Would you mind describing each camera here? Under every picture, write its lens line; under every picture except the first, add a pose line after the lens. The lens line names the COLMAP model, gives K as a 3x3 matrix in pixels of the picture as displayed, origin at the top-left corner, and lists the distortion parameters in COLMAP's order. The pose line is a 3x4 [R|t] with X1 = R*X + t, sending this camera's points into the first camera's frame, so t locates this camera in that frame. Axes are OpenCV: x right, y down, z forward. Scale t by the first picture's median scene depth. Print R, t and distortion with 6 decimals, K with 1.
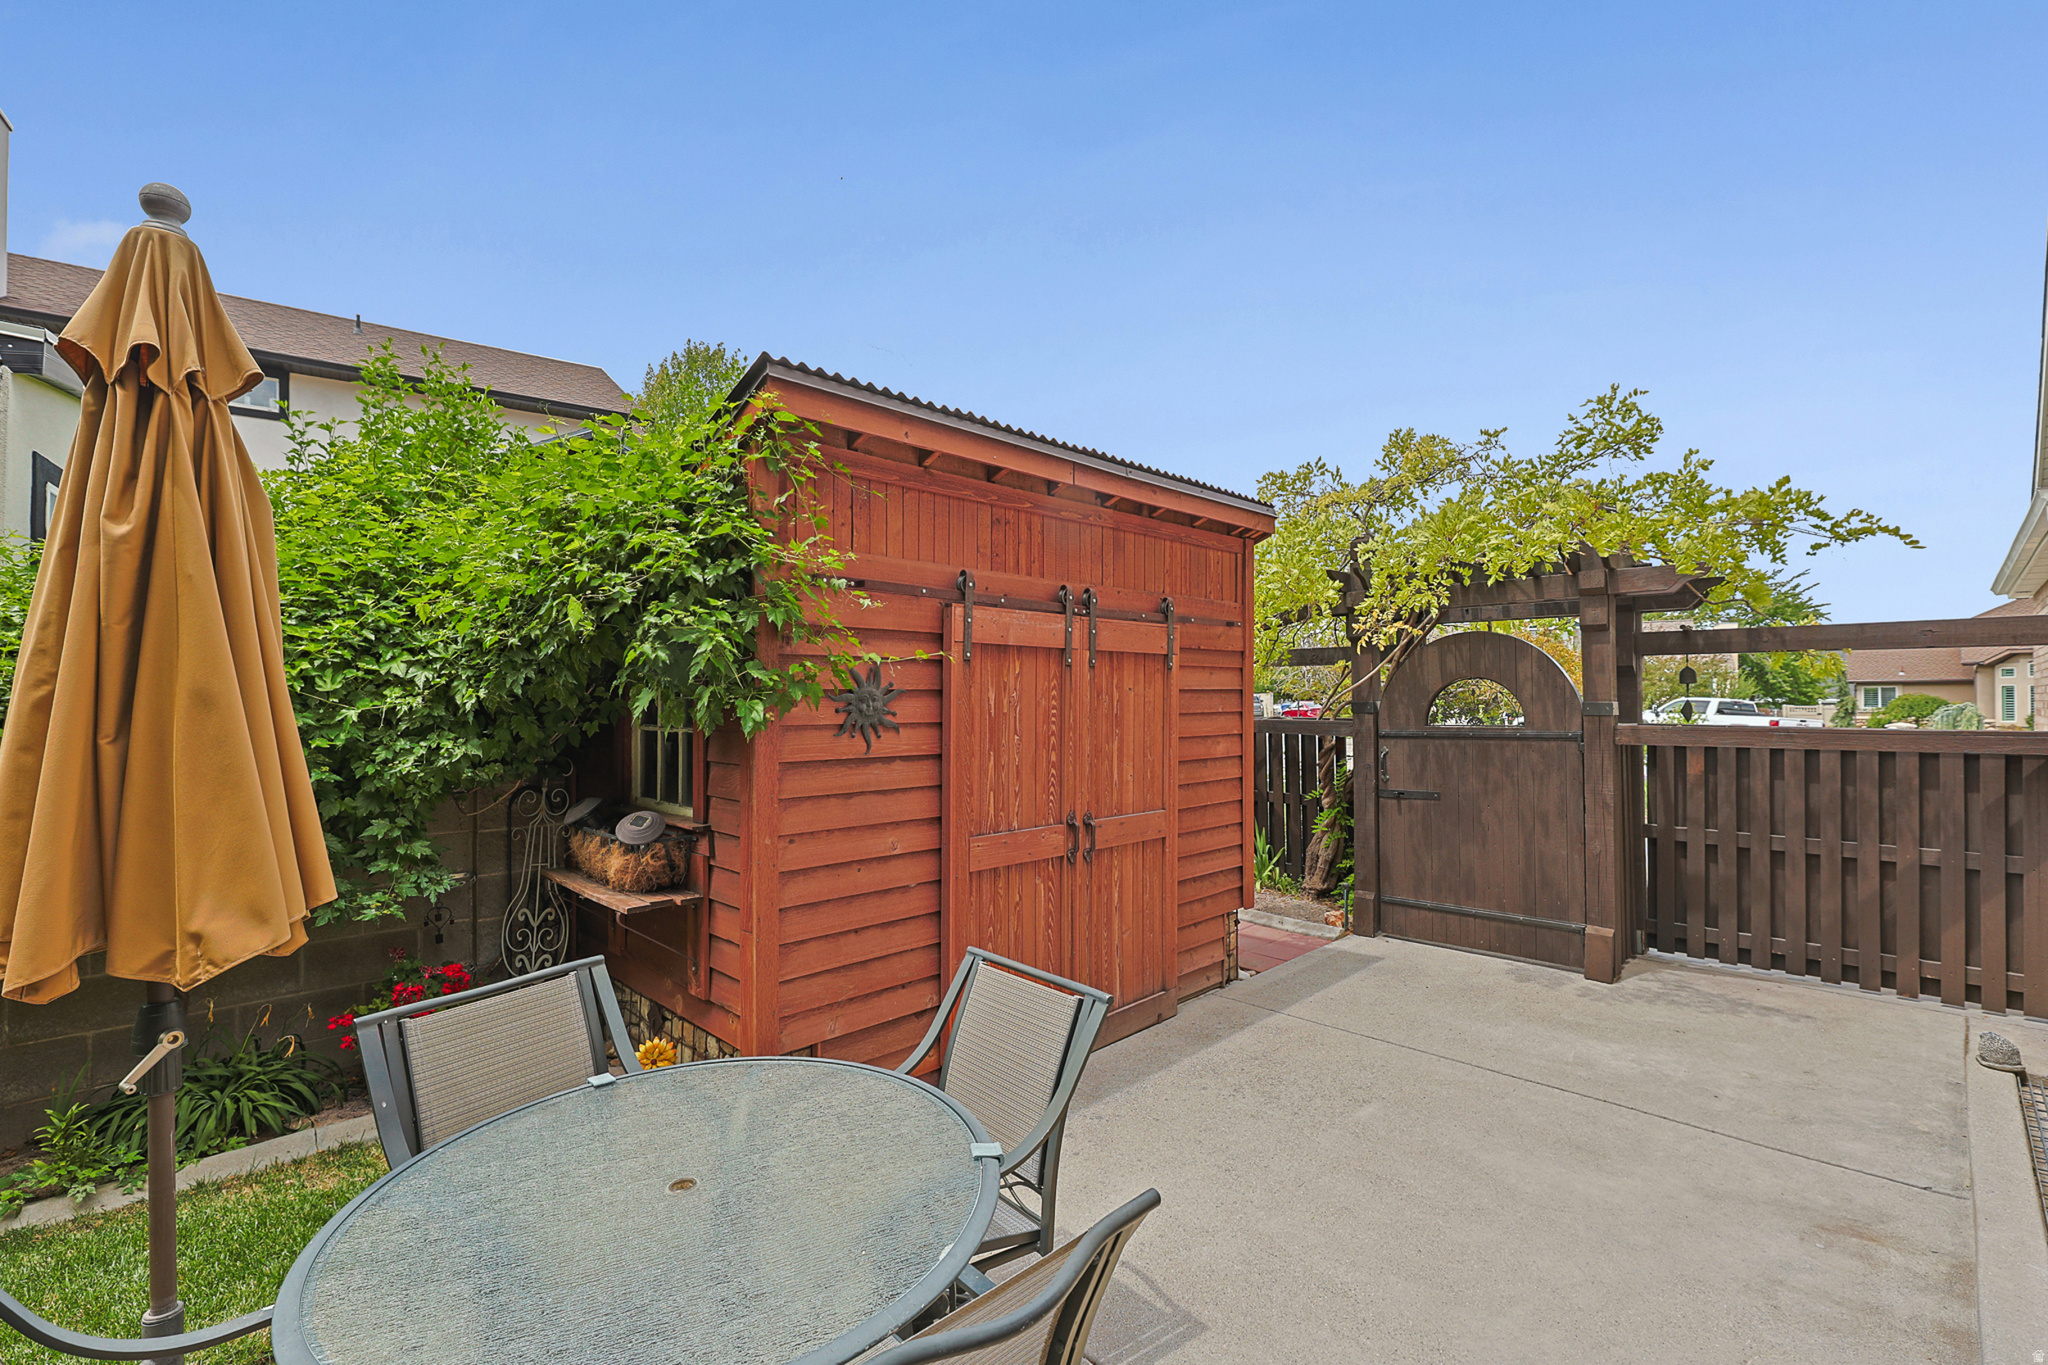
lens RADIAL K [[899.2, 0, 1020.2], [0, 899.2, 686.3], [0, 0, 1]] dist [0.000312, 0.000212]
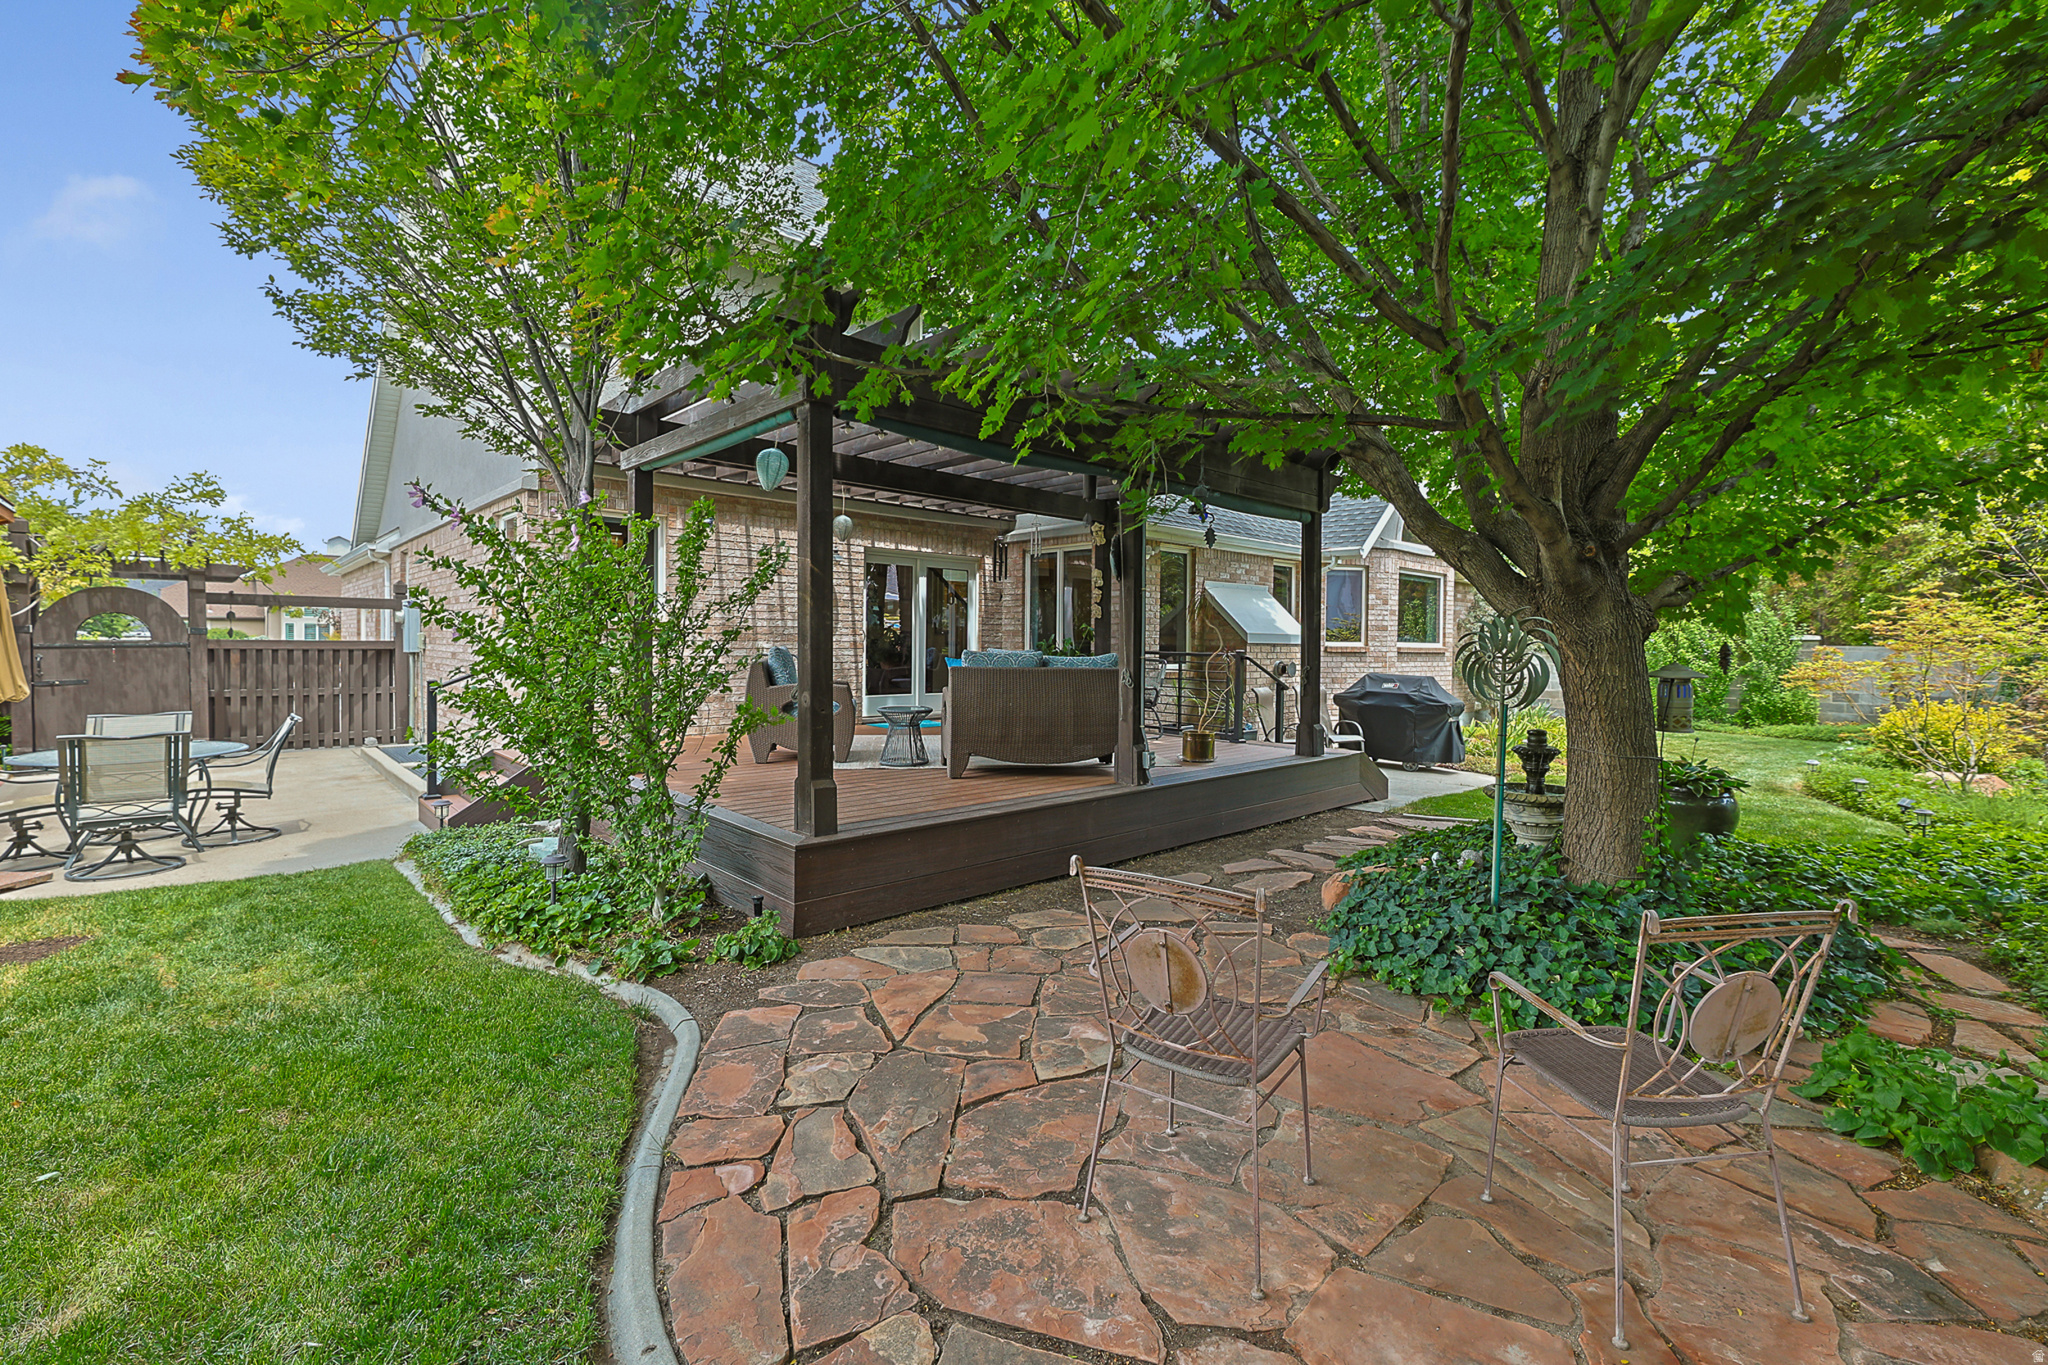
lens RADIAL K [[875.4, 0, 1016.1], [0, 875.4, 661.7], [0, 0, 1]] dist [-0.000965, -0.000284]
pose [[0.027205, -0.025154, 0.999313, -1.743877], [-0.021576, 0.999436, 0.025745, 0.007492], [-0.999397, -0.022262, 0.026647, -1.213600]]
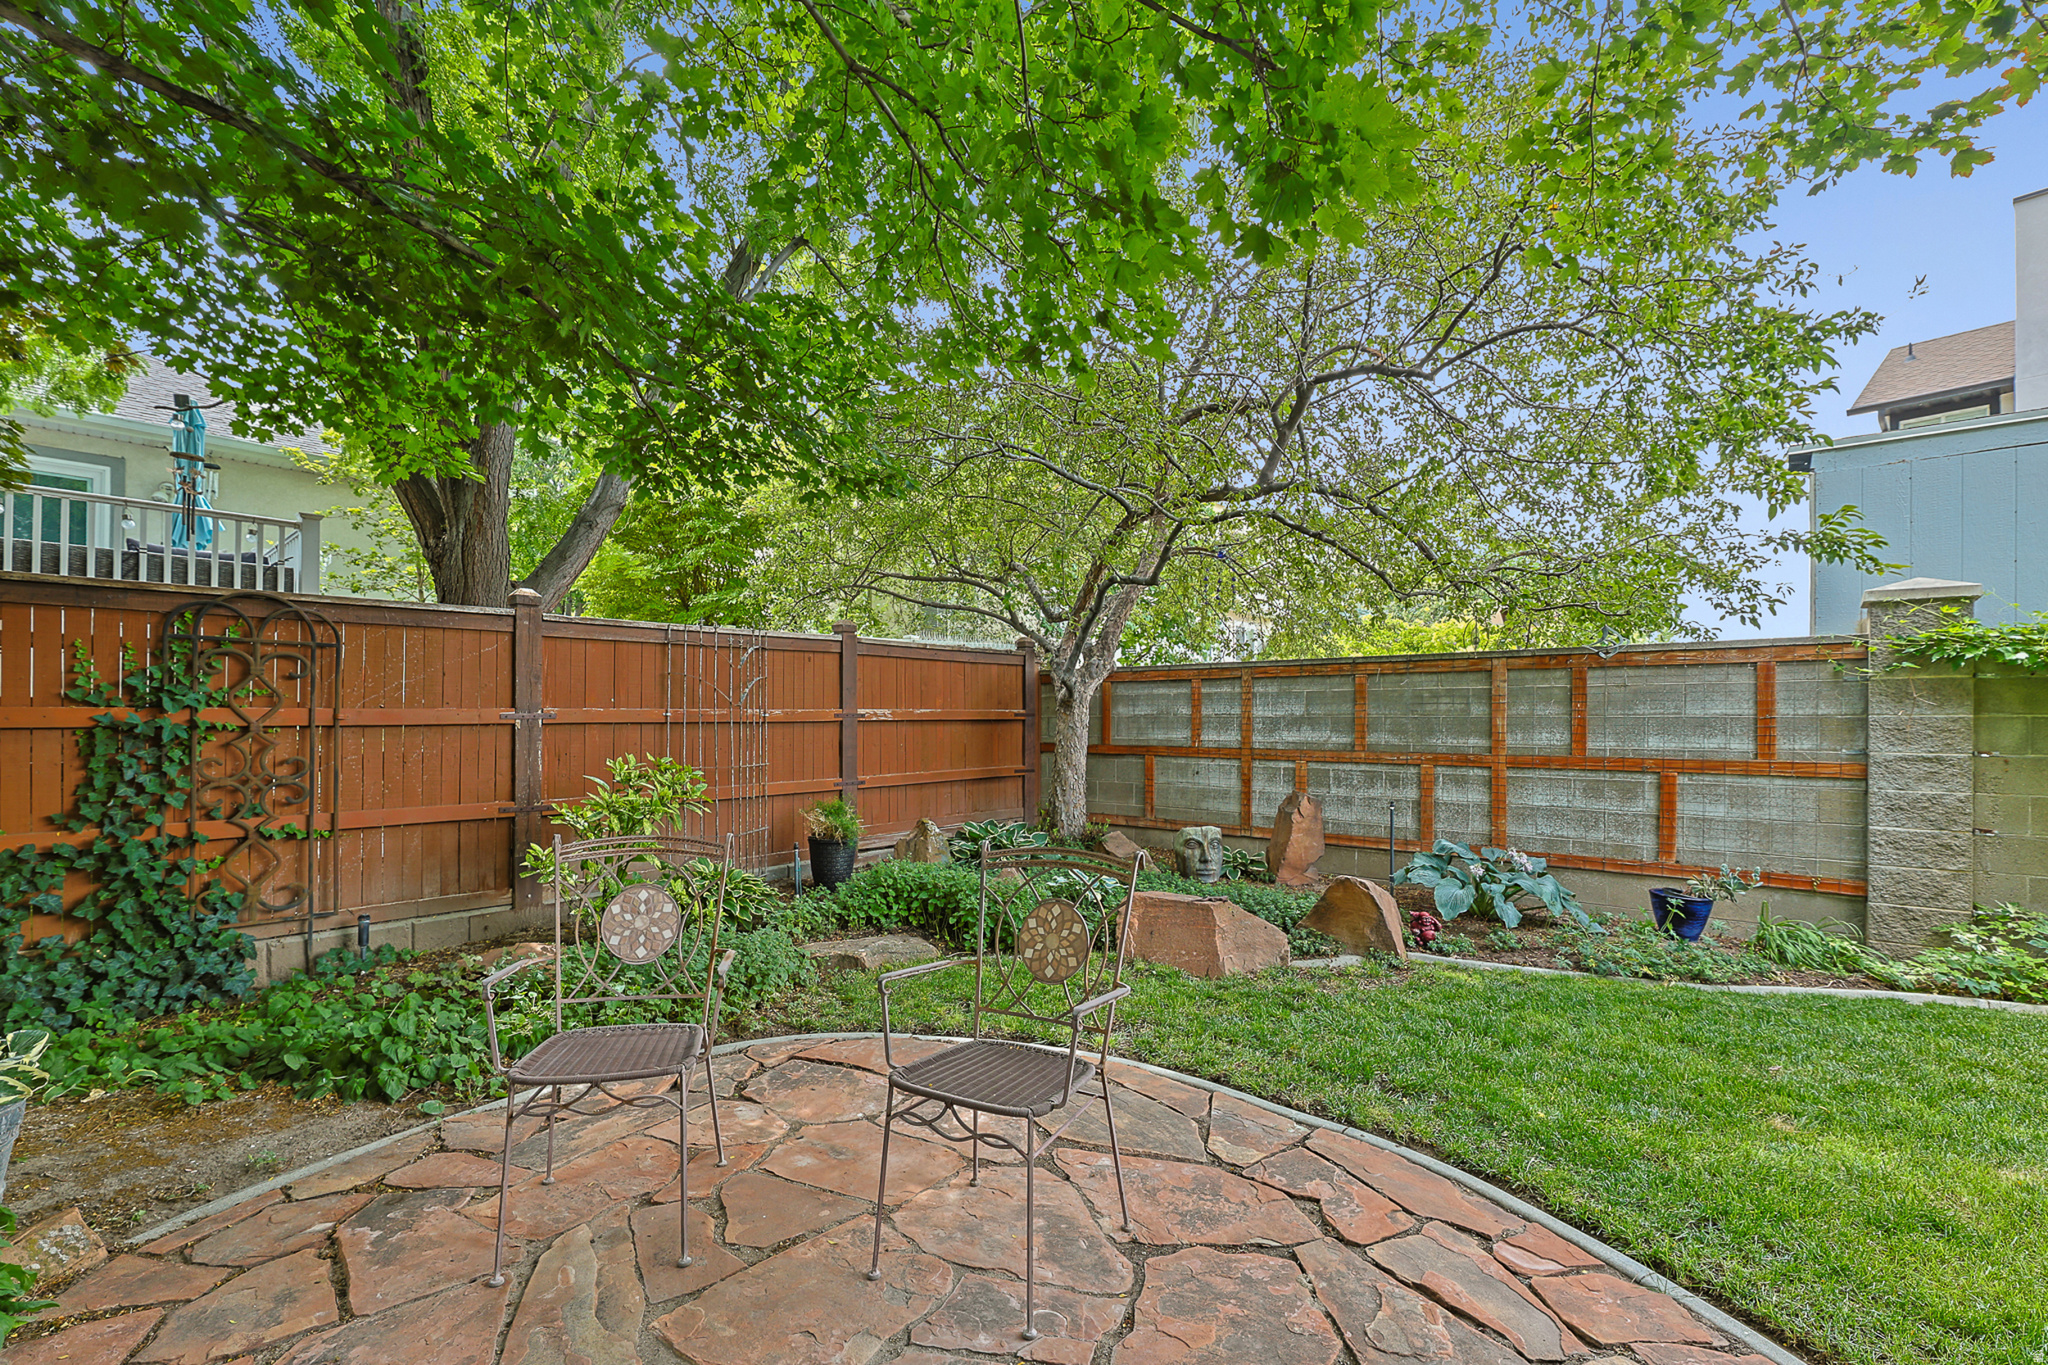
lens RADIAL K [[899.2, 0, 1020.2], [0, 899.2, 686.3], [0, 0, 1]] dist [0.000312, 0.000212]
pose [[0.057555, -0.039066, -0.997578, -0.568318], [0.004531, 0.999234, -0.038869, 0.057907], [0.998332, -0.002283, 0.057688, -1.355645]]
